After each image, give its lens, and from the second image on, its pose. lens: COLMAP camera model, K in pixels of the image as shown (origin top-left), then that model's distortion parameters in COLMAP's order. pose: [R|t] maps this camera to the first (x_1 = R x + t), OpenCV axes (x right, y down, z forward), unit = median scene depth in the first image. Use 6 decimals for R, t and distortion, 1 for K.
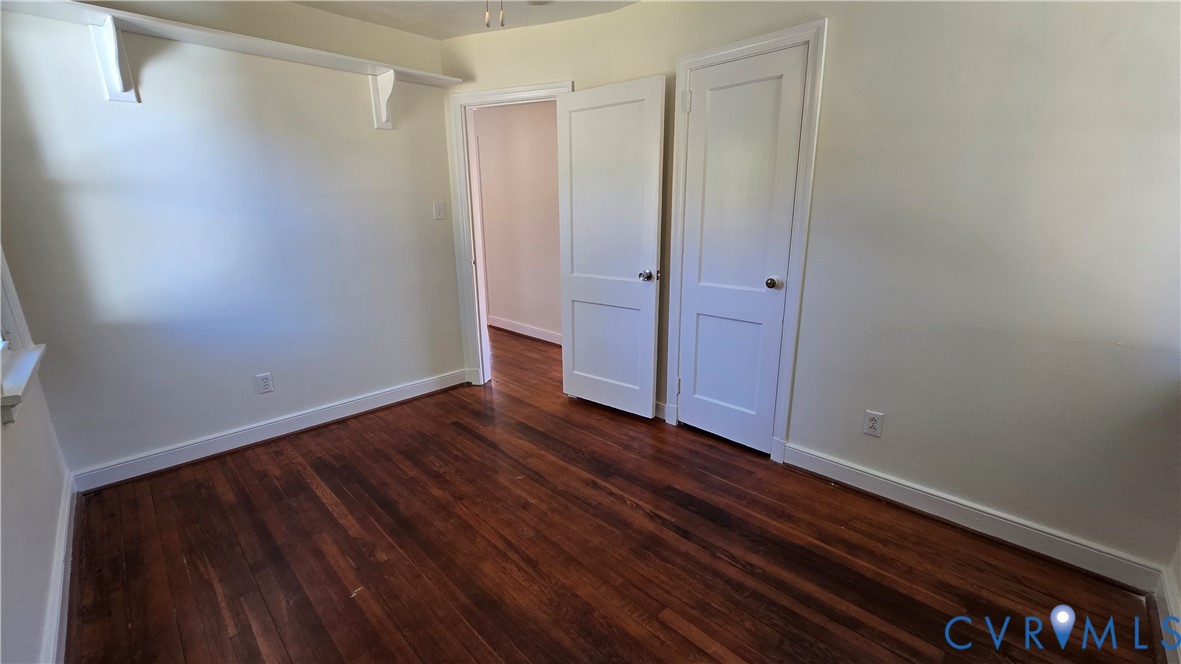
lens RADIAL K [[475.6, 0, 583.5], [0, 475.6, 333.1], [0, 0, 1]] dist [0.001555, 0.000046]
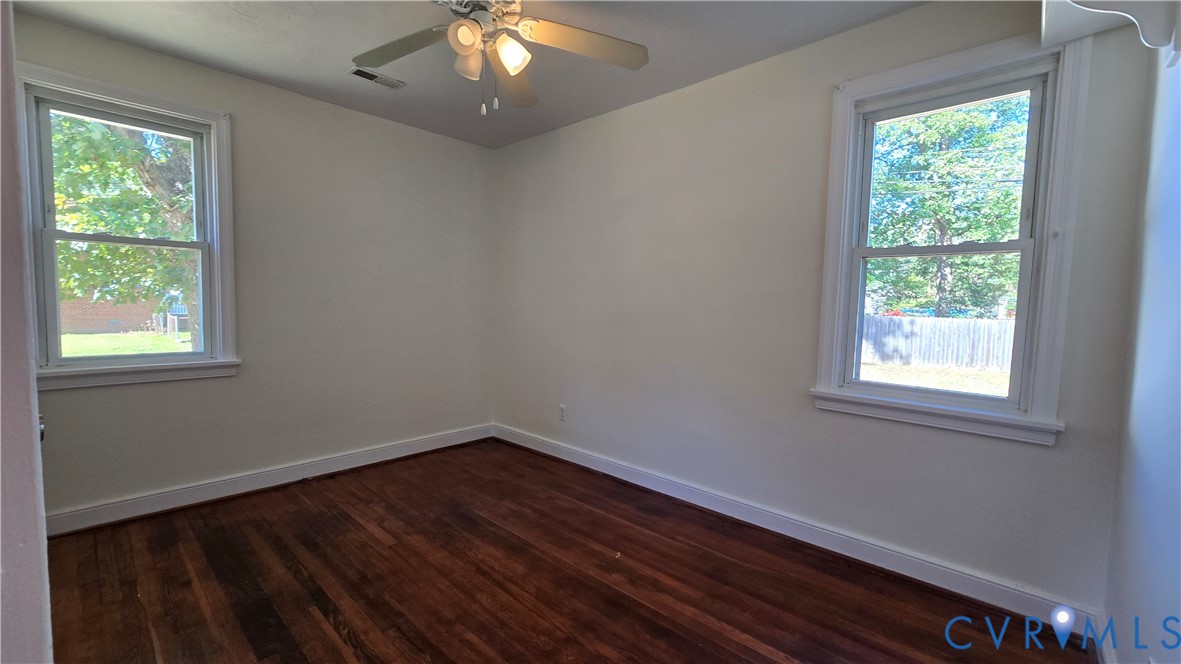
lens RADIAL K [[475.6, 0, 583.5], [0, 475.6, 333.1], [0, 0, 1]] dist [0.001555, 0.000046]
pose [[-0.999471, -0.004985, -0.032142, -0.299671], [-0.014750, 0.950194, 0.311311, -0.394579], [0.028990, 0.311620, -0.949764, 1.828849]]
